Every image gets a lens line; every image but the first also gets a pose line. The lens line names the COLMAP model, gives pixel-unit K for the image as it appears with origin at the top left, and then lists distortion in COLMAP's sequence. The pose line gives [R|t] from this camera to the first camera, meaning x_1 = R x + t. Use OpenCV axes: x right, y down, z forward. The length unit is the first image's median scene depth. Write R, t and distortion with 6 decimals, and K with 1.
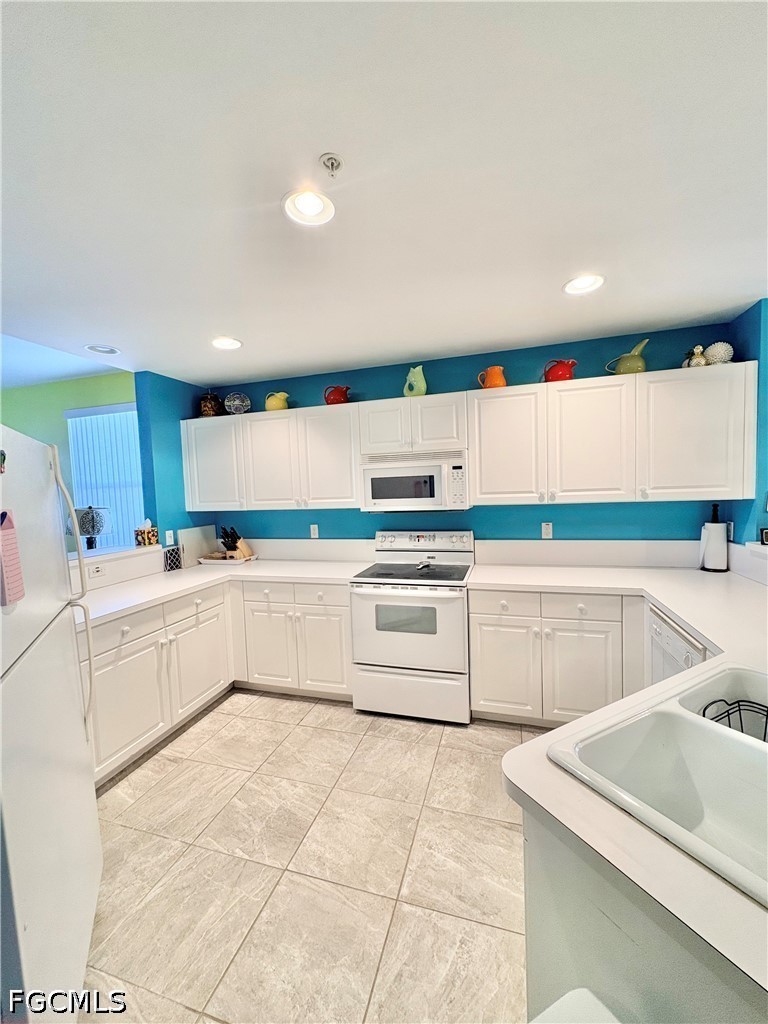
lens RADIAL K [[408.4, 0, 382.5], [0, 408.4, 514.5], [0, 0, 1]] dist [-0.002645, -0.000120]
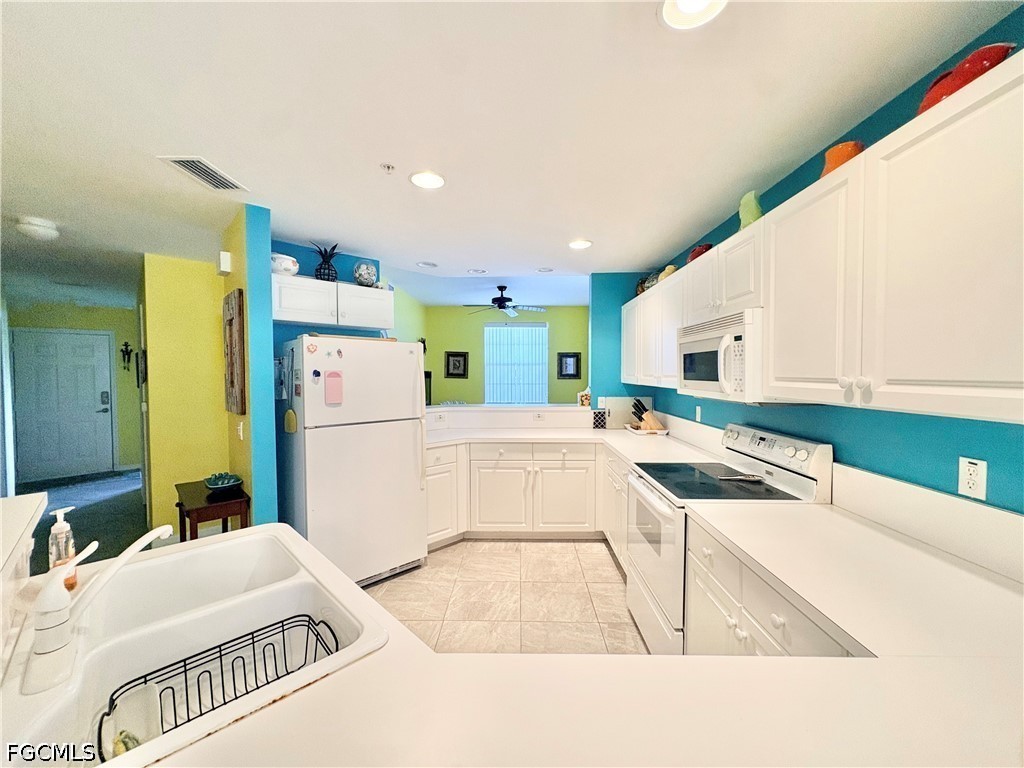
lens RADIAL K [[408.4, 0, 513.9], [0, 408.4, 384.6], [0, 0, 1]] dist [-0.002645, -0.000120]
pose [[0.270022, 0.063262, -0.960774, 0.682800], [-0.066230, 0.996696, 0.047014, -0.044111], [0.960574, 0.050938, 0.273320, 0.446073]]
